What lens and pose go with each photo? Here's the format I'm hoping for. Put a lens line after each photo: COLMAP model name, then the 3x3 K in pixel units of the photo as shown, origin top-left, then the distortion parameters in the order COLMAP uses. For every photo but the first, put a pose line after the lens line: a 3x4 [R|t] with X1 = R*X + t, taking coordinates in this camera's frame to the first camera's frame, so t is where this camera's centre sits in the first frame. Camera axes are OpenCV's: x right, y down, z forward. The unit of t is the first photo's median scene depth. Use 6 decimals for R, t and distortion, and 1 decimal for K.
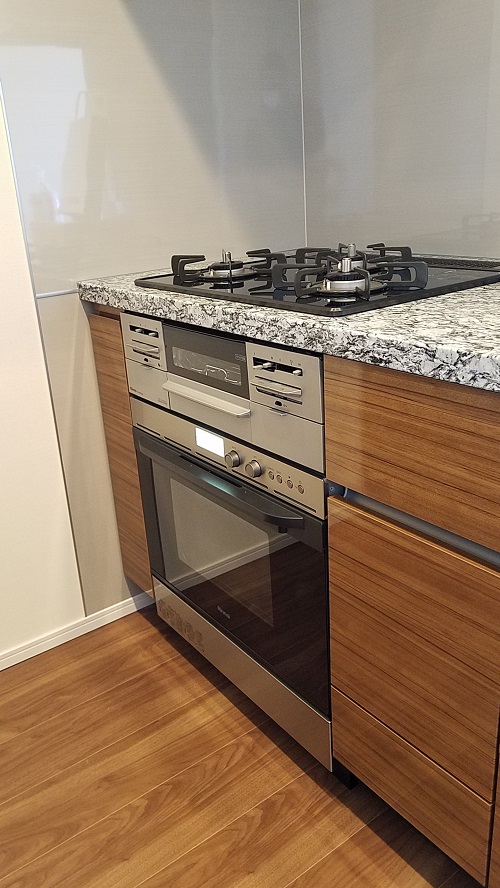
lens RADIAL K [[691.5, 0, 249.0], [0, 691.5, 445.6], [0, 0, 1]] dist [0.015366, -0.018172]
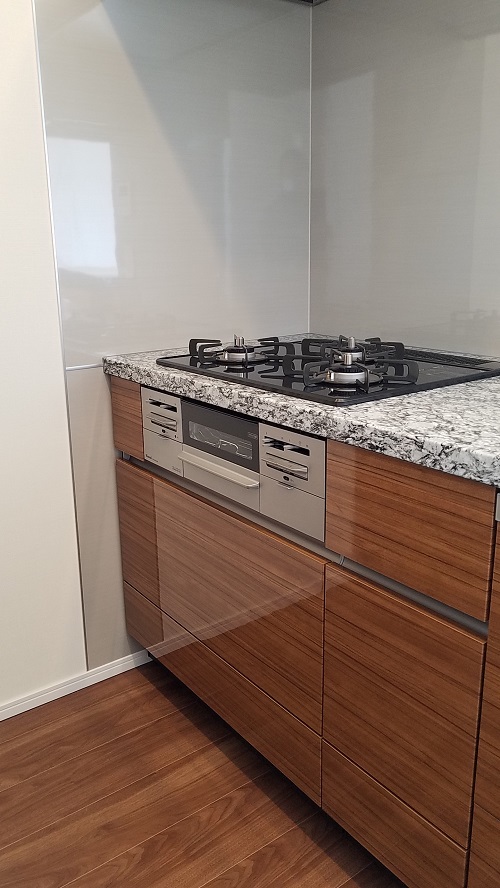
lens RADIAL K [[691.5, 0, 251.9], [0, 691.5, 438.5], [0, 0, 1]] dist [0.015366, -0.018172]
pose [[0.998877, 0.044571, 0.016063, -0.028832], [-0.042703, 0.993849, -0.102175, -0.006365], [-0.020518, 0.101374, 0.994637, -0.115954]]
